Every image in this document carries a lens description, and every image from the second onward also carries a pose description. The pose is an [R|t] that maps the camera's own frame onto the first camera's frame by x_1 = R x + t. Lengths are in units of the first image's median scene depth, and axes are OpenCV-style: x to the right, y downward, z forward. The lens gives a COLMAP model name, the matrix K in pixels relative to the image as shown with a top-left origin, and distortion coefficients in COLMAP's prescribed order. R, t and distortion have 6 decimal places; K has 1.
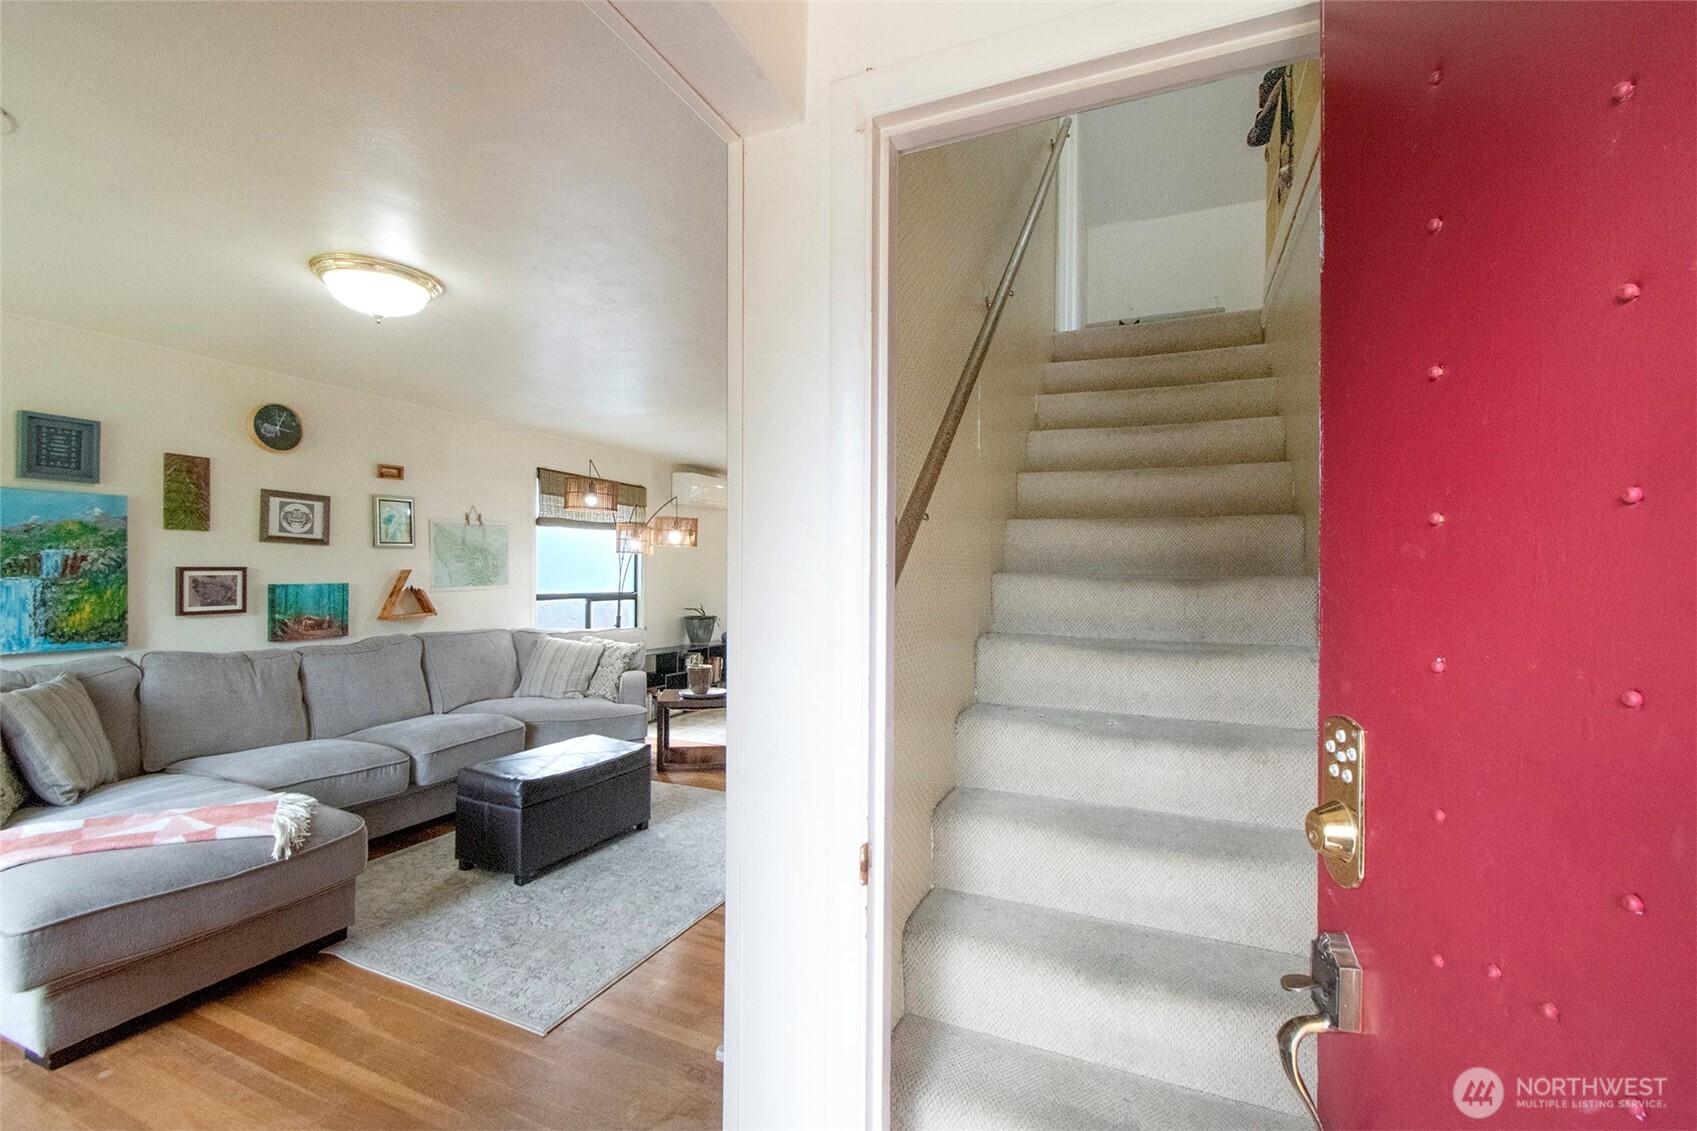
lens RADIAL K [[740.7, 0, 845.9], [0, 740.7, 572.6], [0, 0, 1]] dist [0.016955, -0.001730]
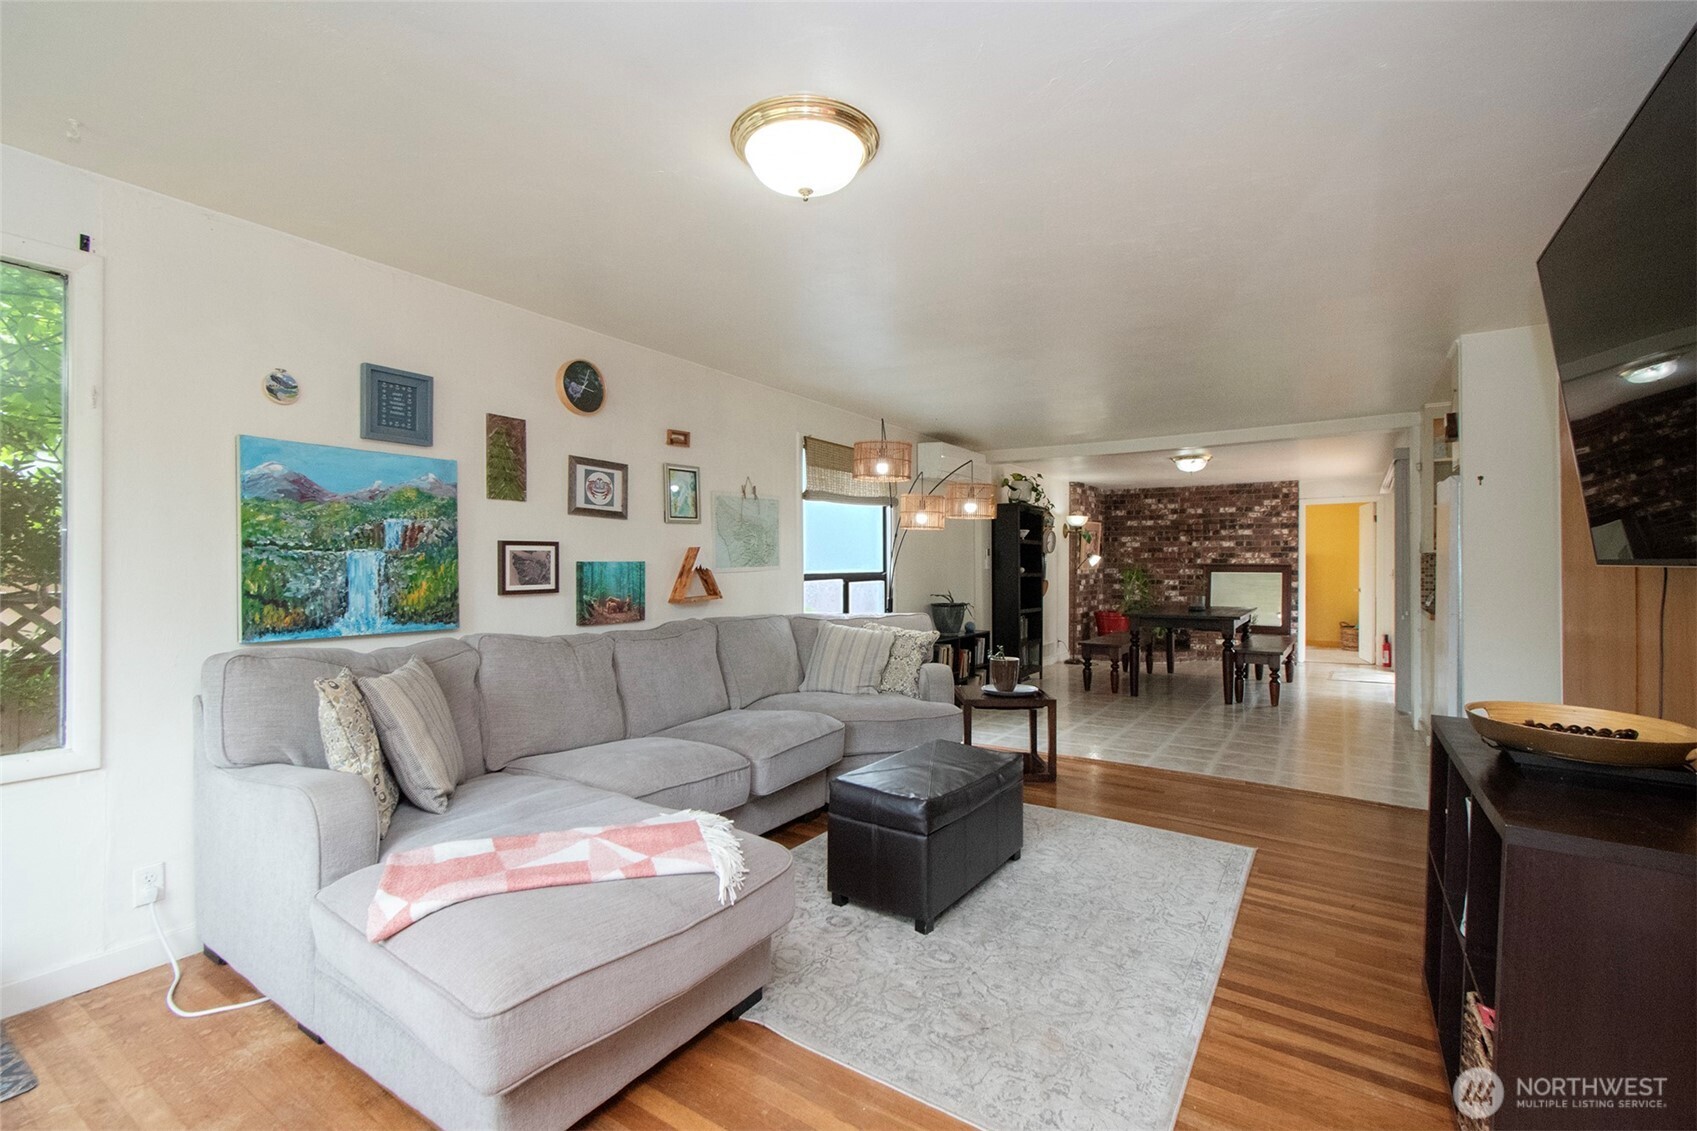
lens RADIAL K [[740.7, 0, 848.7], [0, 740.7, 565.4], [0, 0, 1]] dist [0.016955, -0.001730]
pose [[0.988408, -0.010056, -0.151488, -0.340496], [0.009484, 0.999945, -0.004502, 0.029744], [0.151525, 0.003013, 0.988449, 0.182372]]
